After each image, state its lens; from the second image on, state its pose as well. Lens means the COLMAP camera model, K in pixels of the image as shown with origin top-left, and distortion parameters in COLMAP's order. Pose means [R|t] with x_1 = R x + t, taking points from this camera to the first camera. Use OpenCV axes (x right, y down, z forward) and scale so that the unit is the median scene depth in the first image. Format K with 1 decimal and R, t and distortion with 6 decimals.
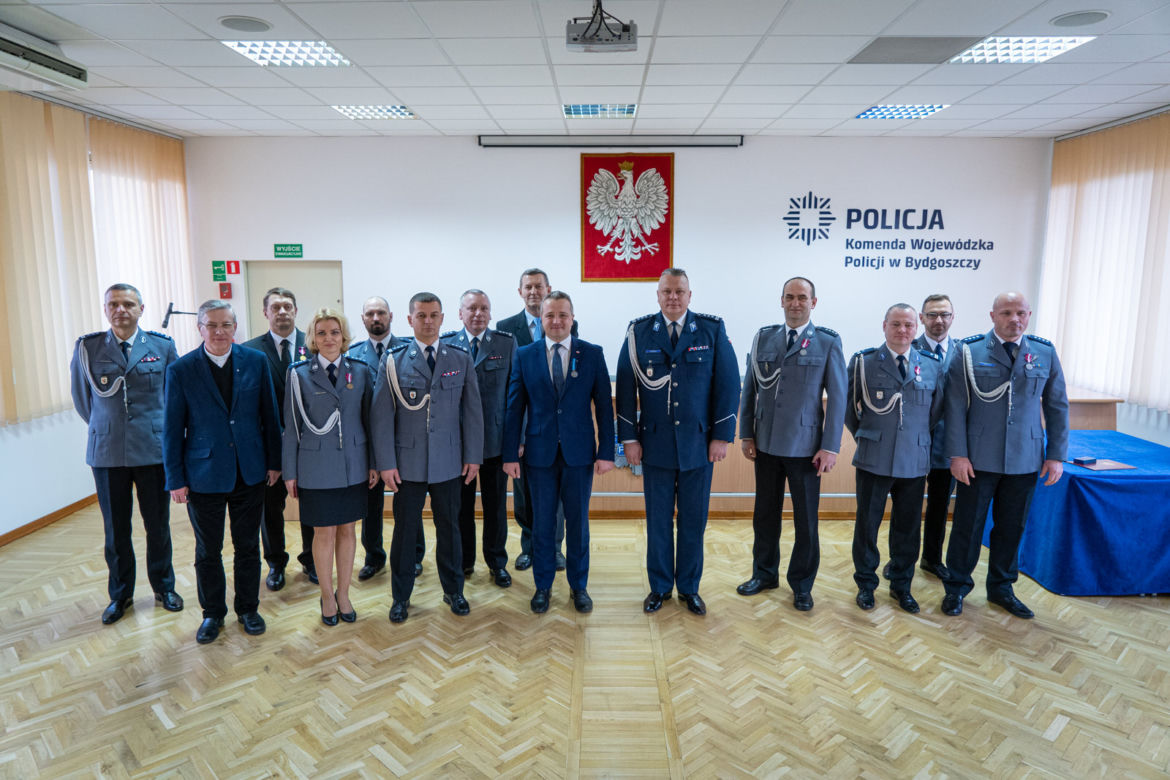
lens RADIAL K [[789.0, 0, 585.0], [0, 789.0, 390.0], [0, 0, 1]] dist [-0.017102, 0.002714]
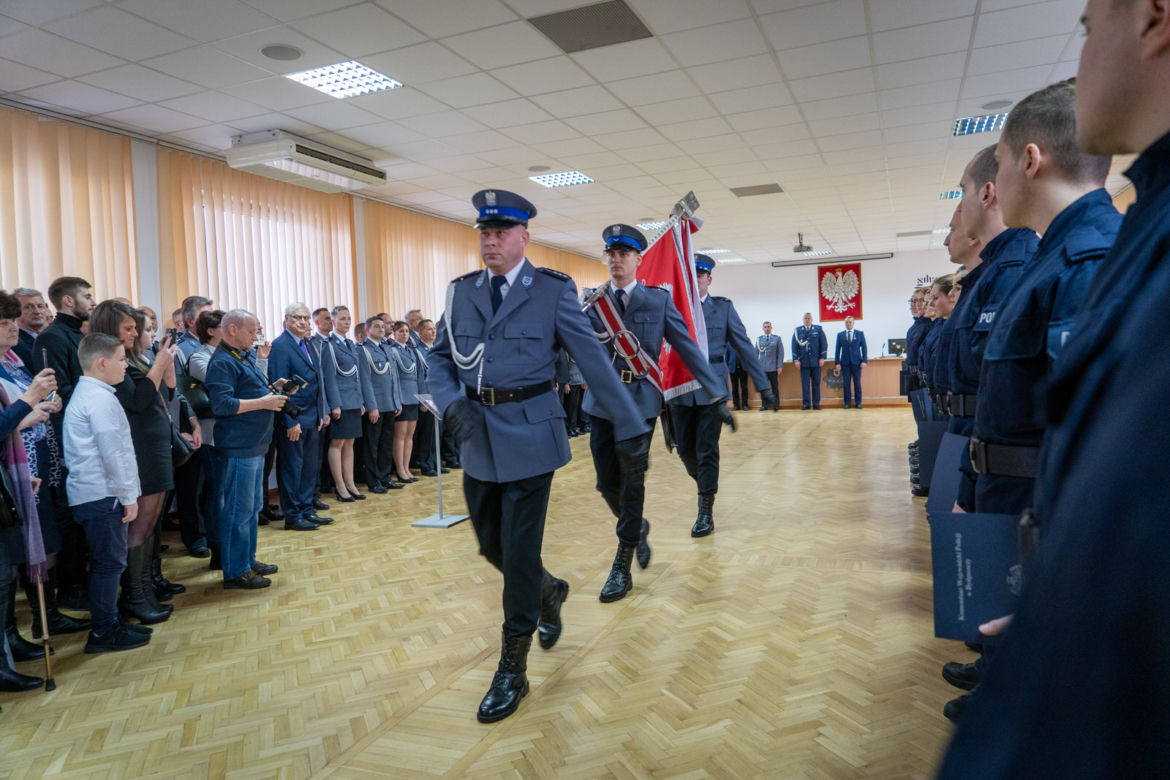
lens RADIAL K [[789.0, 0, 585.0], [0, 789.0, 390.0], [0, 0, 1]] dist [-0.017102, 0.002714]
pose [[0.929803, -0.024895, -0.367216, 0.195630], [-0.013569, 0.994713, -0.101792, 0.296964], [0.367808, 0.099629, 0.924549, -1.318905]]
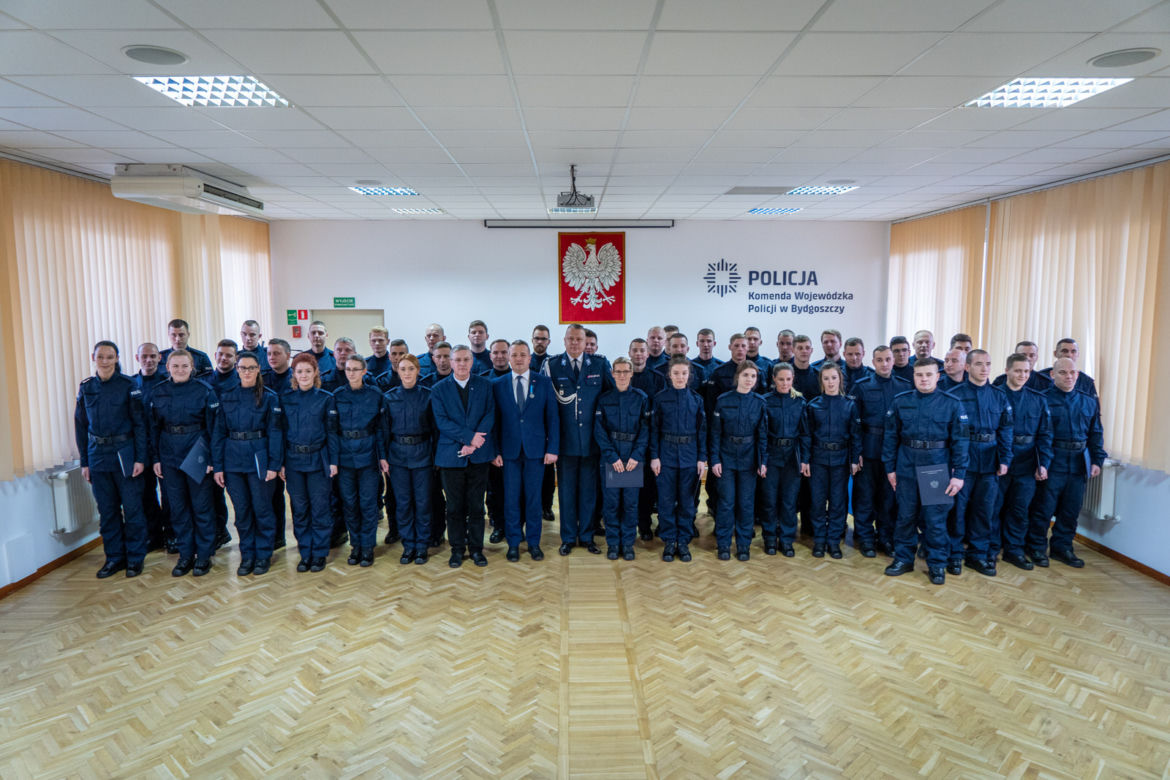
lens RADIAL K [[789.0, 0, 585.0], [0, 789.0, 390.0], [0, 0, 1]] dist [-0.017102, 0.002714]
pose [[0.999175, -0.009014, 0.039595, -0.015670], [0.010588, 0.999154, -0.039734, 0.033904], [-0.039204, 0.040120, 0.998425, -0.379591]]
